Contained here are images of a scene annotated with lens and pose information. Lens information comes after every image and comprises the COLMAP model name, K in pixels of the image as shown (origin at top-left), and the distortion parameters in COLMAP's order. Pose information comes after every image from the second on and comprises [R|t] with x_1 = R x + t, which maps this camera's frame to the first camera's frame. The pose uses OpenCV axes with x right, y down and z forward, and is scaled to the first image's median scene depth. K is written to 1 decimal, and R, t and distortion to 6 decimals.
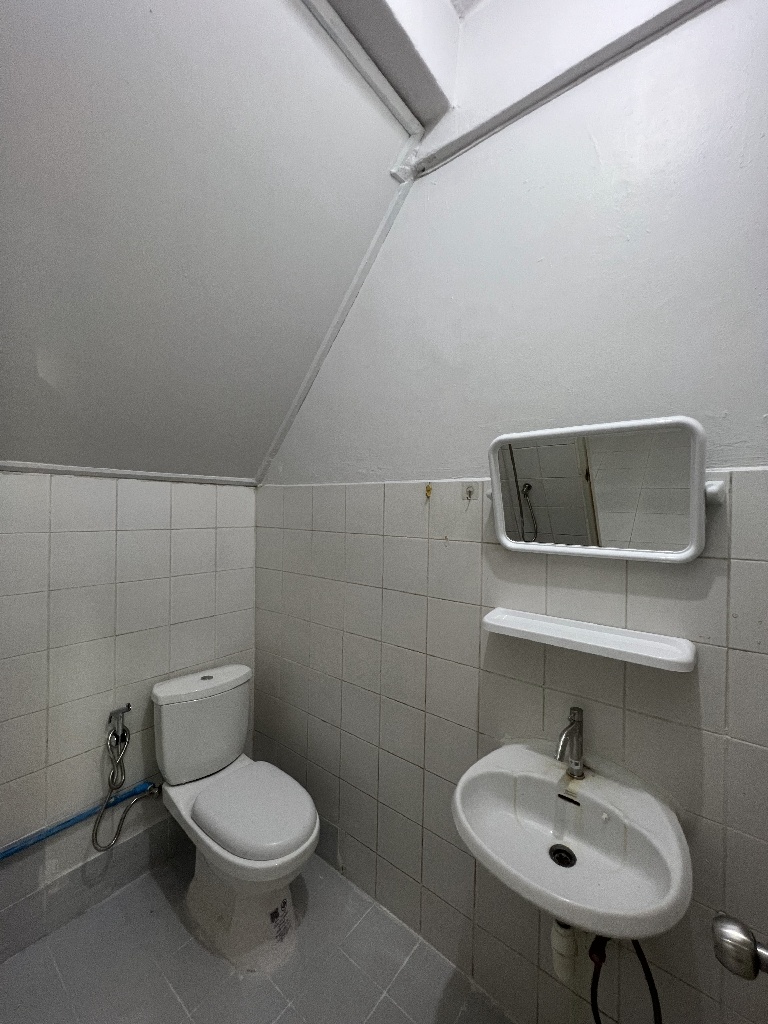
lens RADIAL K [[408.8, 0, 384.1], [0, 408.8, 510.3], [0, 0, 1]] dist [-0.002388, 0.001013]
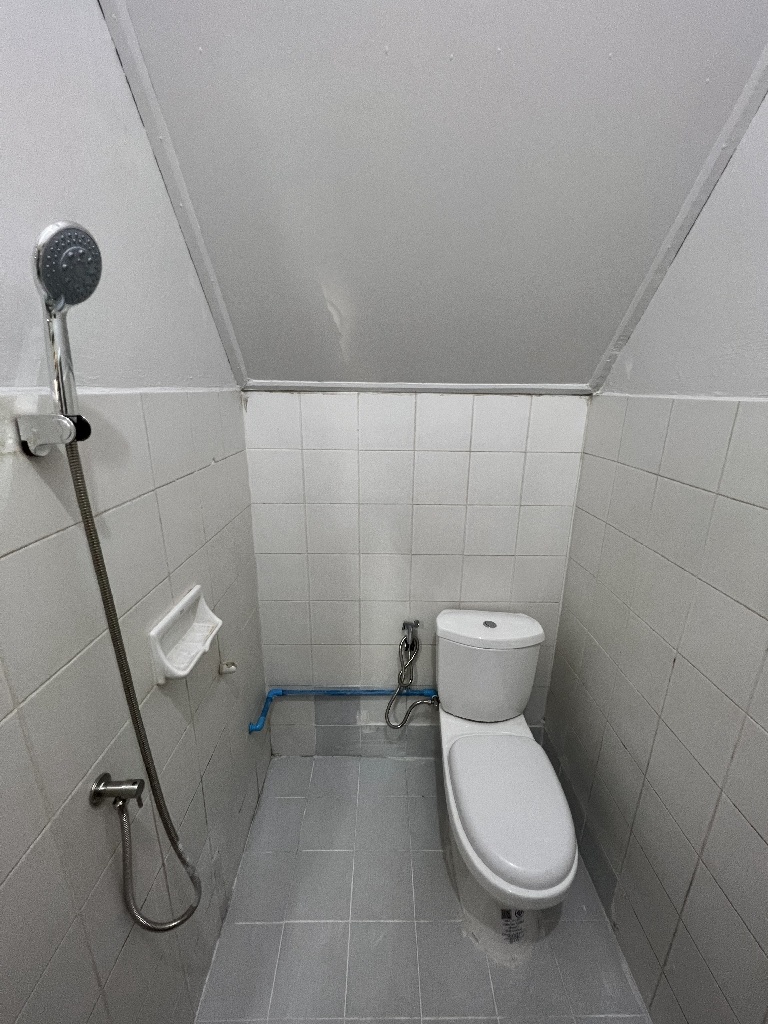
lens RADIAL K [[408.8, 0, 385.0], [0, 408.8, 510.5], [0, 0, 1]] dist [-0.002388, 0.001013]
pose [[0.626165, 0.207518, -0.751568, 0.041029], [-0.004475, 0.964871, 0.262685, -0.063426], [0.779678, -0.161121, 0.605097, 0.347000]]
